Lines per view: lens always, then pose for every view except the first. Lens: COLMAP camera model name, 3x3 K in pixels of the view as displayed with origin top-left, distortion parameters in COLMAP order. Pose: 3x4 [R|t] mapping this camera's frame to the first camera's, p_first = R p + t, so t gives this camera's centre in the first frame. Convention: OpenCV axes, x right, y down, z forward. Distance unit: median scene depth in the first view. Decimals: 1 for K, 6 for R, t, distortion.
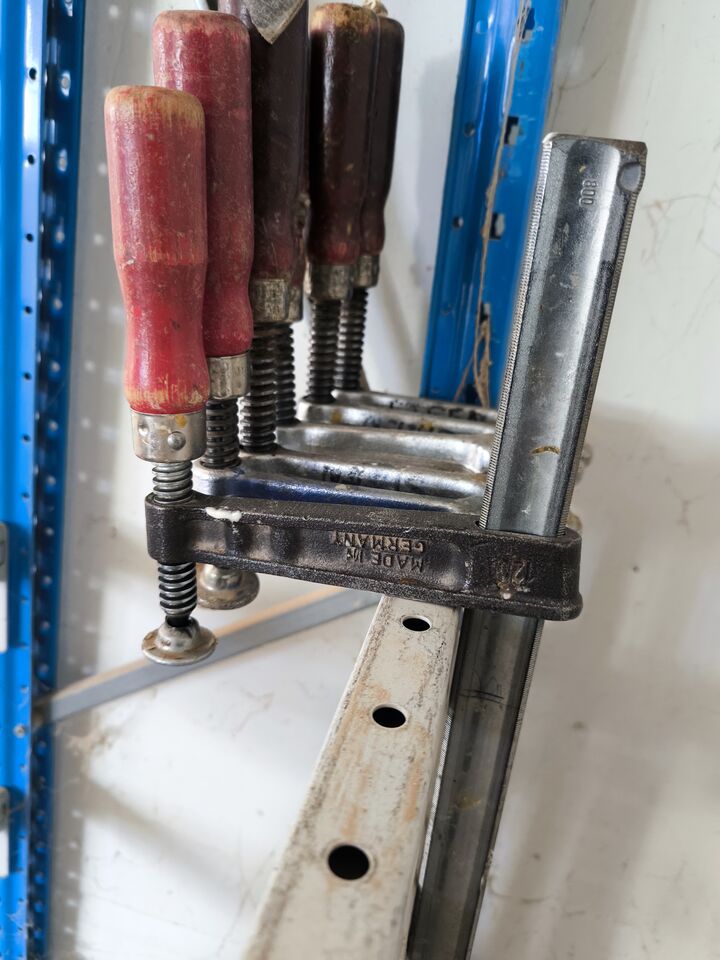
lens RADIAL K [[663.7, 0, 304.3], [0, 663.7, 483.8], [0, 0, 1]] dist [-0.005433, 0.000543]
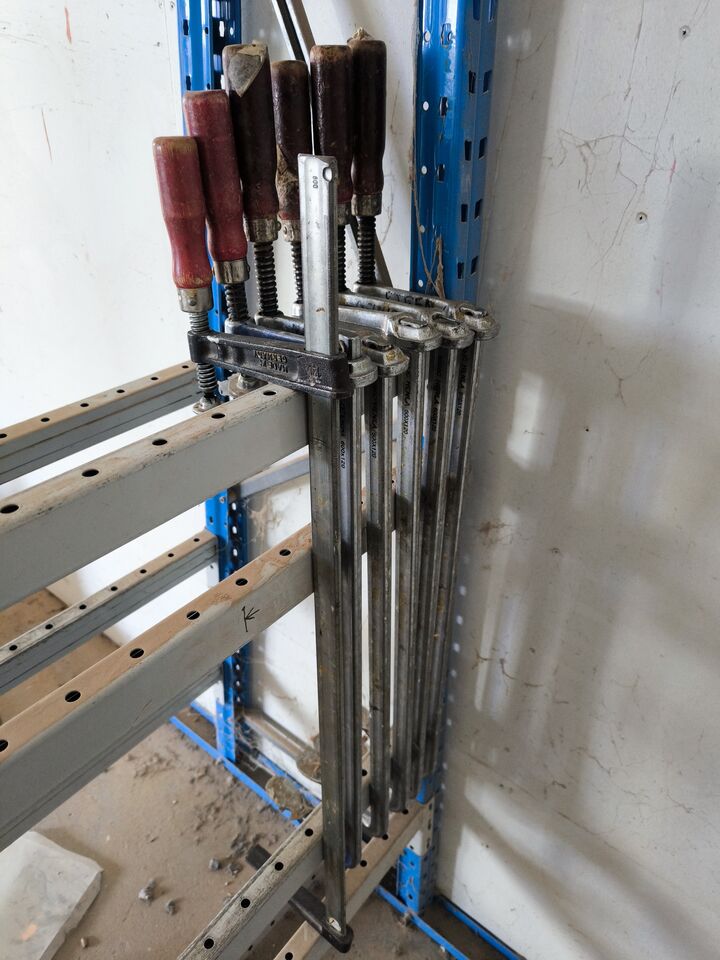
lens RADIAL K [[673.1, 0, 360.0], [0, 673.1, 480.0], [0, 0, 1]] dist [0.024312, -0.000649]
pose [[0.901753, 0.140118, -0.408911, 0.832788], [-0.088039, 0.985710, 0.143615, 0.093025], [0.423190, -0.093506, 0.901203, -0.519399]]
